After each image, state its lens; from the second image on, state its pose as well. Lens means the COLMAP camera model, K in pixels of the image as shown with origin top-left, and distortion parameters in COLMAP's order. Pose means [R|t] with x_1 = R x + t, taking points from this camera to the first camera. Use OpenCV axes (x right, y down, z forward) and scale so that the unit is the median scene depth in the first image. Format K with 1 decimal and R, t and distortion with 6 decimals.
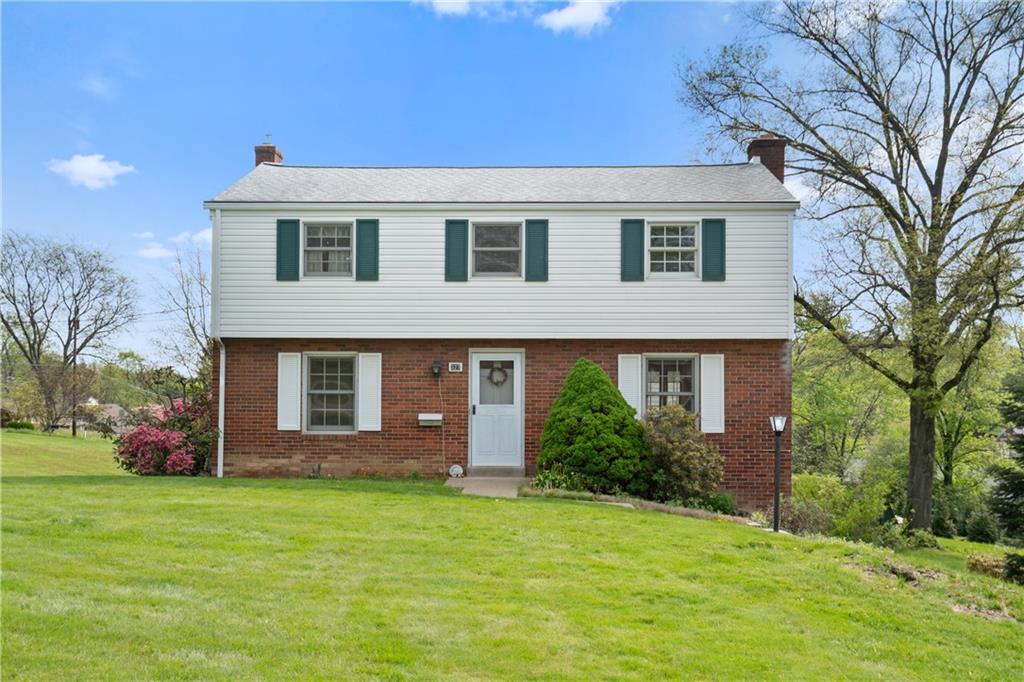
lens RADIAL K [[1140.4, 0, 512.0], [0, 1140.4, 341.0], [0, 0, 1]] dist [0.012536, 0.005311]
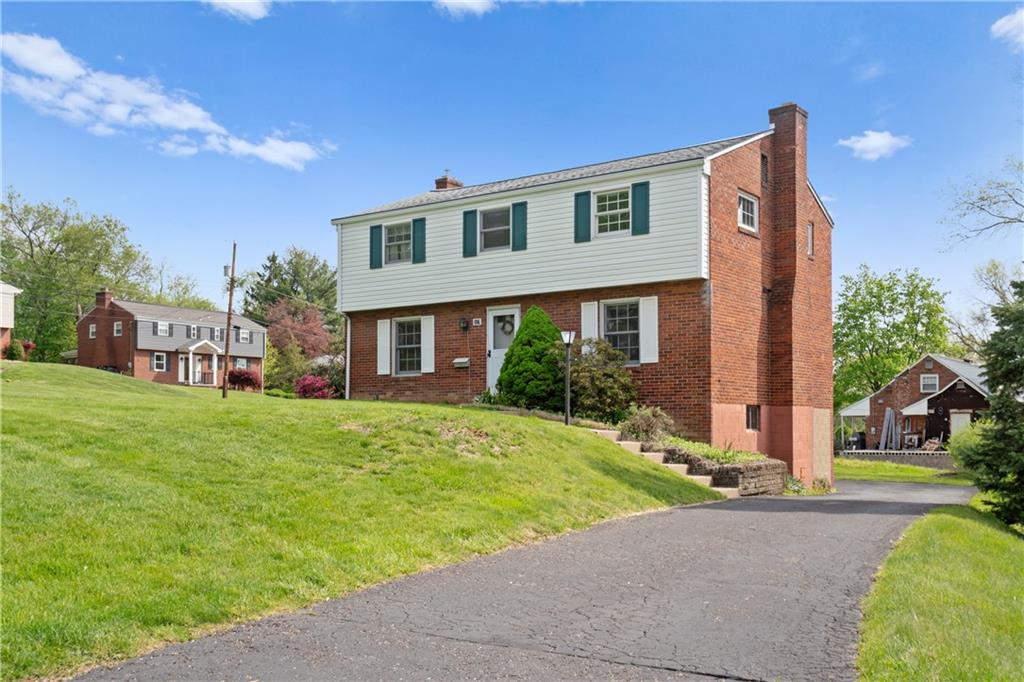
lens RADIAL K [[1140.4, 0, 512.0], [0, 1140.4, 341.0], [0, 0, 1]] dist [0.012536, 0.005311]
pose [[0.801210, -0.056516, -0.595708, 0.768123], [0.095312, 0.994873, 0.033807, 0.003724], [0.590743, -0.083865, 0.802489, -0.040641]]
